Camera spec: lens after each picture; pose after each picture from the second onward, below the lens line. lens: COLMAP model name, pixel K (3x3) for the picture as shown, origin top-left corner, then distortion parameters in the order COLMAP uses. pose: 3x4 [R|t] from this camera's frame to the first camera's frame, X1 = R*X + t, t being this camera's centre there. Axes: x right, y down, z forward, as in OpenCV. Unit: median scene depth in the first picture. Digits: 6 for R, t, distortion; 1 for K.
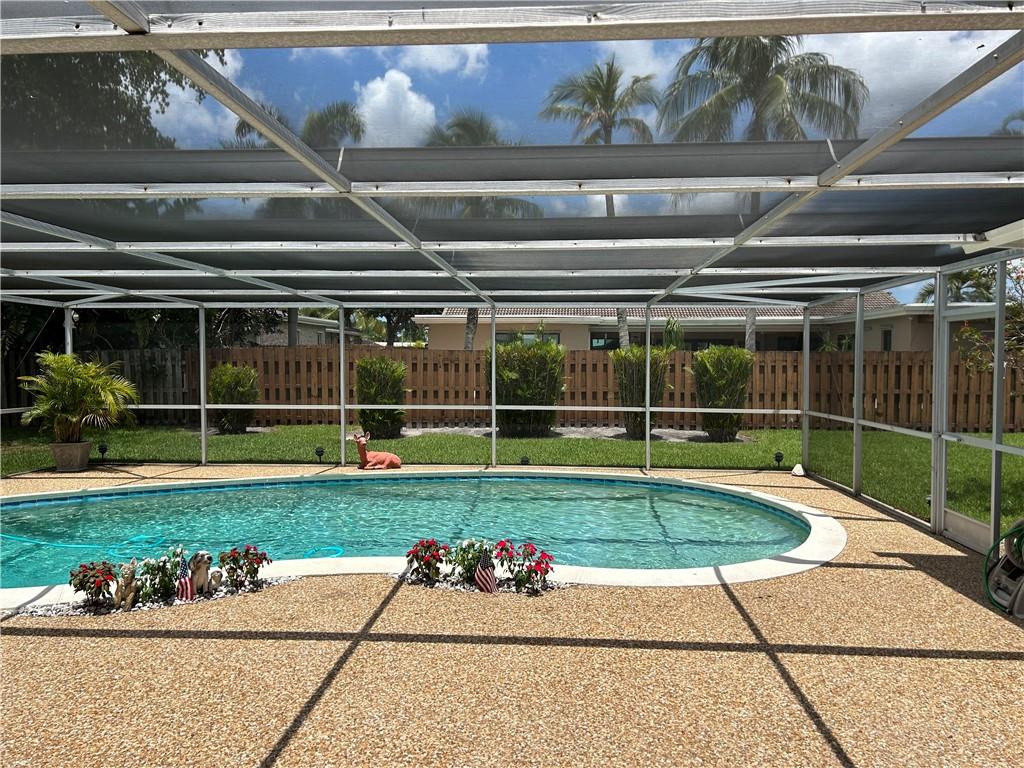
lens RADIAL K [[770.5, 0, 512.3], [0, 770.5, 386.3], [0, 0, 1]] dist [0.007030, -0.003709]
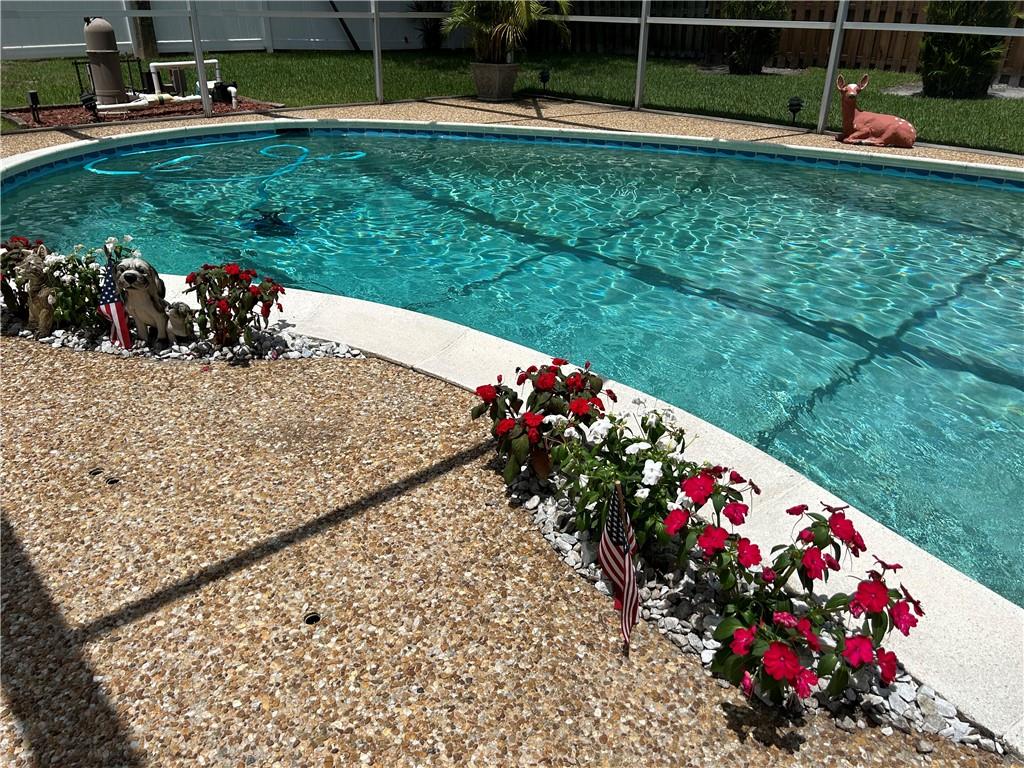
lens RADIAL K [[770.5, 0, 514.3], [0, 770.5, 384.8], [0, 0, 1]] dist [0.007030, -0.003709]
pose [[0.724370, 0.315799, -0.612829, 0.042416], [-0.034441, 0.904382, 0.425331, 0.033910], [0.688551, -0.286991, 0.665984, 0.388356]]
